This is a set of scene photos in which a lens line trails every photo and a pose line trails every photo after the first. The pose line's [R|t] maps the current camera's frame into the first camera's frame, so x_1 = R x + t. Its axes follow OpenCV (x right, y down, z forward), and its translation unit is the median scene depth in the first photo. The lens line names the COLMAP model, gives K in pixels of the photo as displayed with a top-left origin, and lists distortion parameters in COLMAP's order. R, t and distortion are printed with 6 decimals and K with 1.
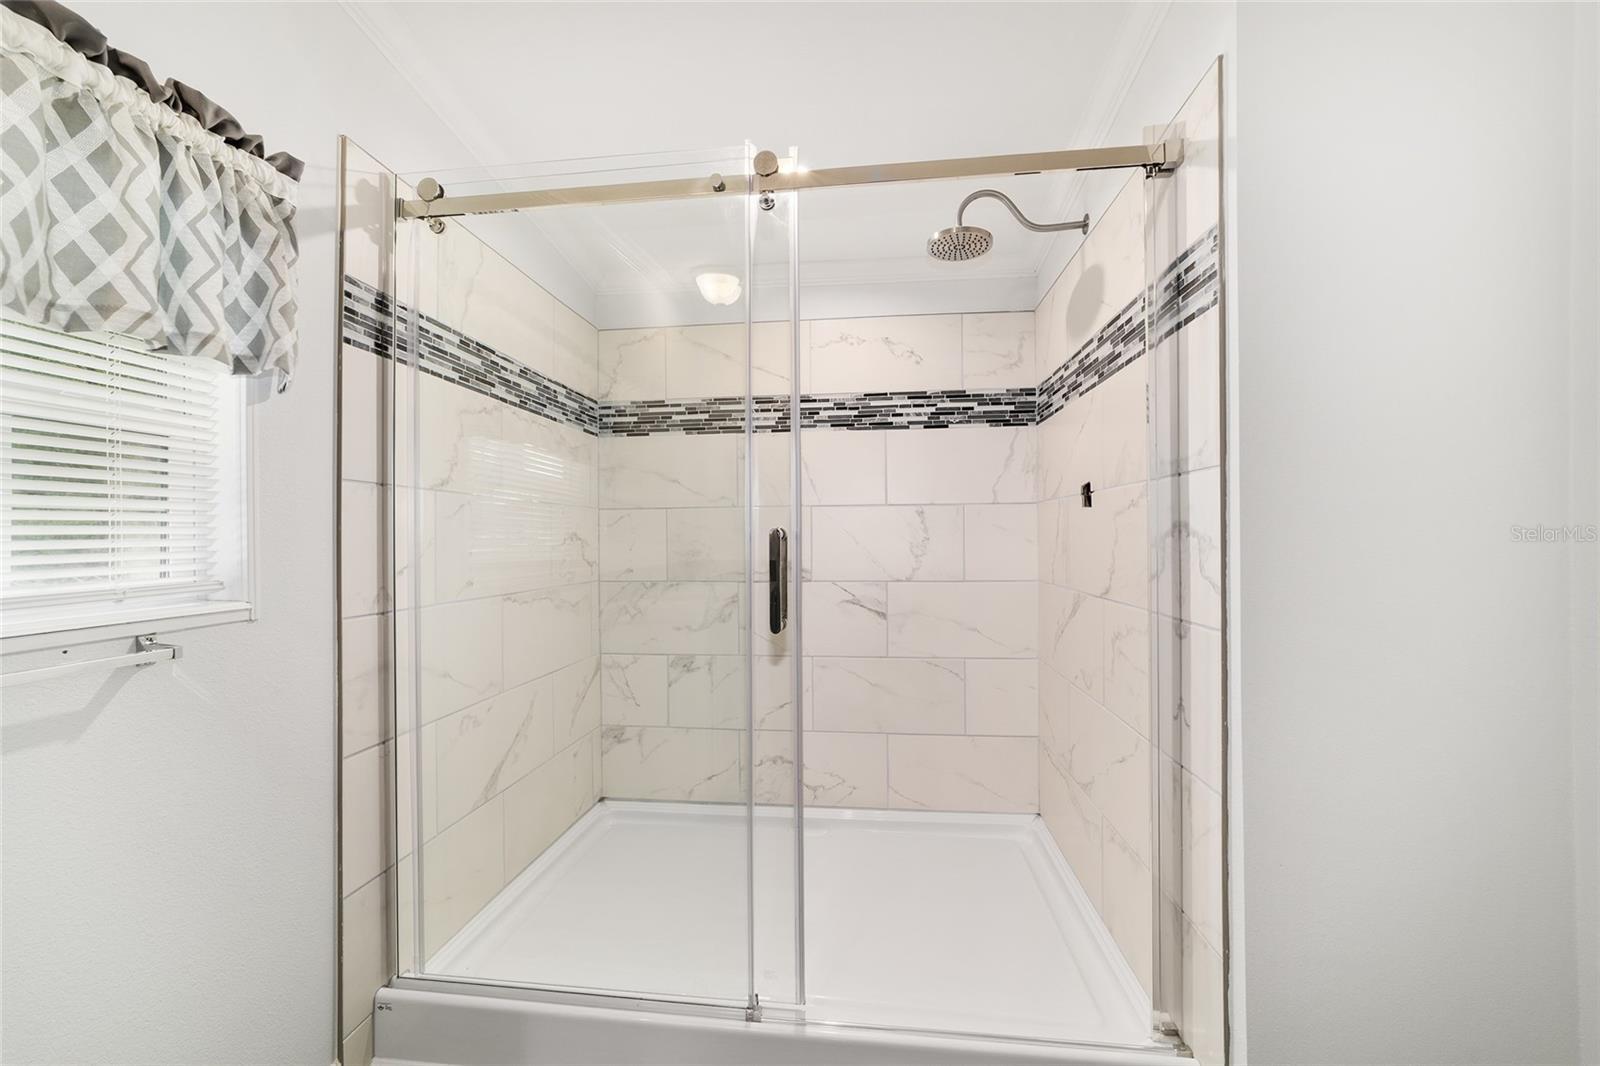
lens RADIAL K [[616.3, 0, 798.7], [0, 616.3, 530.1], [0, 0, 1]] dist [-0.018097, 0.008750]
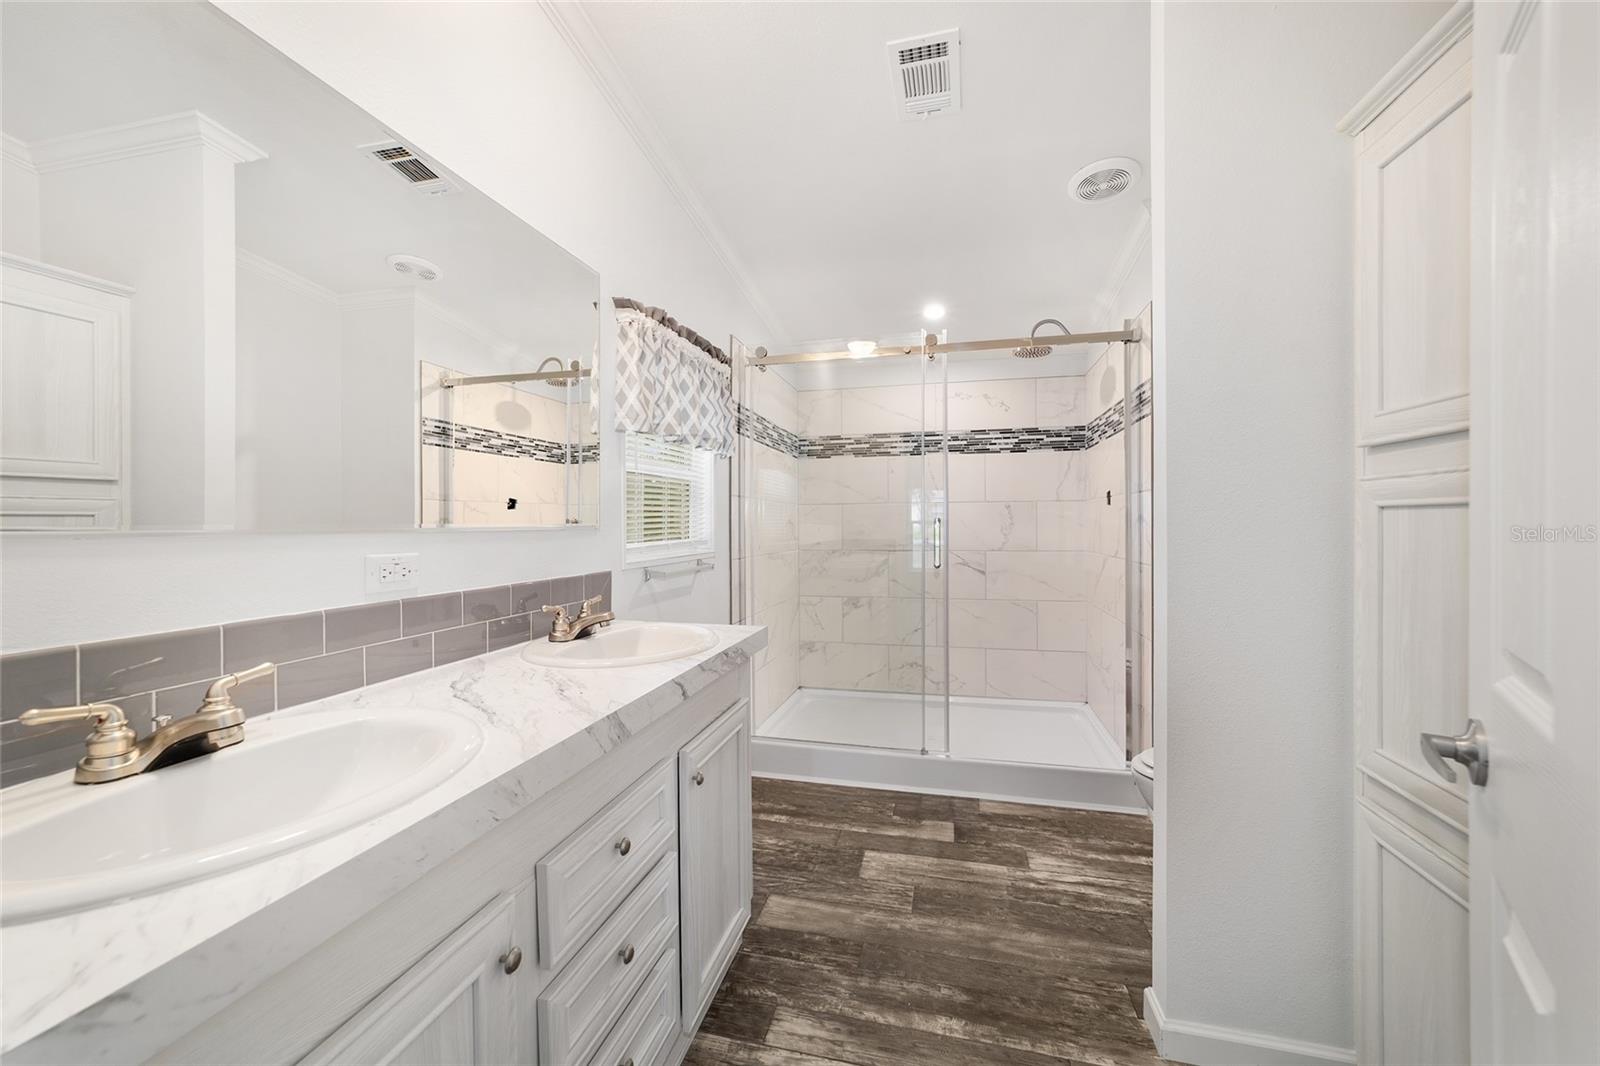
lens RADIAL K [[631.0, 0, 799.3], [0, 631.0, 520.7], [0, 0, 1]] dist [-0.013460, 0.008535]
pose [[0.992570, 0.001294, -0.121672, -0.131911], [-0.000353, 0.999970, 0.007755, -0.005346], [0.121678, -0.007654, 0.992540, -0.645400]]
